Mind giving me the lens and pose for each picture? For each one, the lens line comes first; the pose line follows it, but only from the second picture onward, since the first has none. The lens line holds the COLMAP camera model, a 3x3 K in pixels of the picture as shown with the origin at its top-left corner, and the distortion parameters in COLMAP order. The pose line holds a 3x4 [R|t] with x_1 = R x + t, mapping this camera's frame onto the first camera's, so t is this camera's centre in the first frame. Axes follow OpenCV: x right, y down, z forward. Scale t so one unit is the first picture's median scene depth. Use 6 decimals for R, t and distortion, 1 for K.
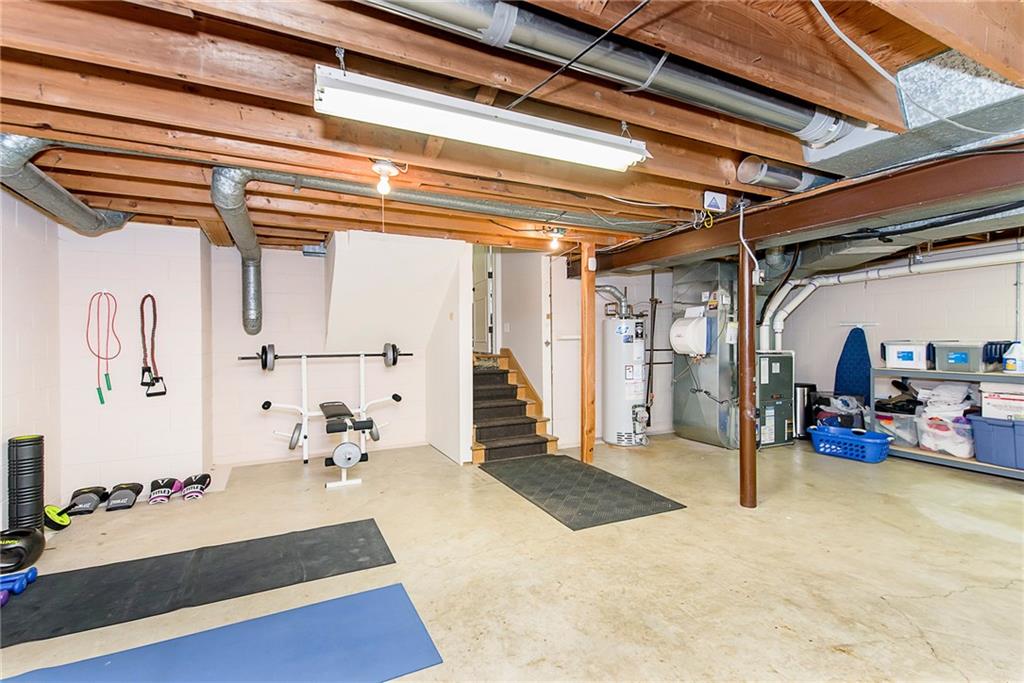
lens RADIAL K [[441.0, 0, 528.1], [0, 441.0, 339.8], [0, 0, 1]] dist [0.001489, -0.000451]
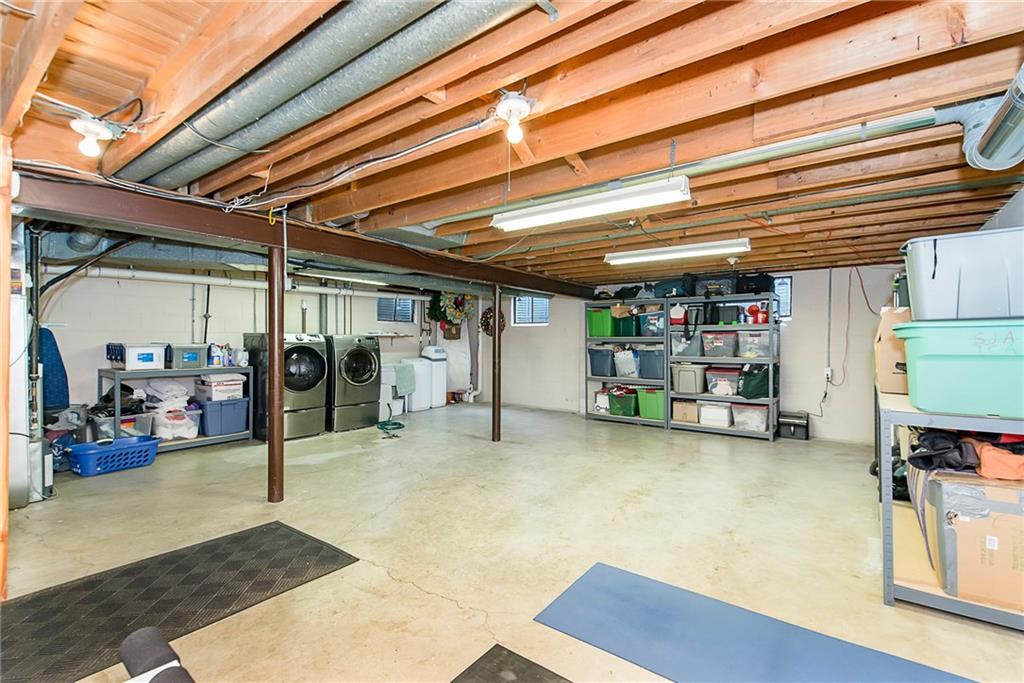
lens RADIAL K [[441.0, 0, 528.1], [0, 441.0, 339.8], [0, 0, 1]] dist [0.001489, -0.000451]
pose [[-0.401456, 0.001647, 0.915877, -0.726616], [0.005584, 0.999984, 0.000649, -0.001989], [-0.915861, 0.005375, -0.401459, 0.908716]]
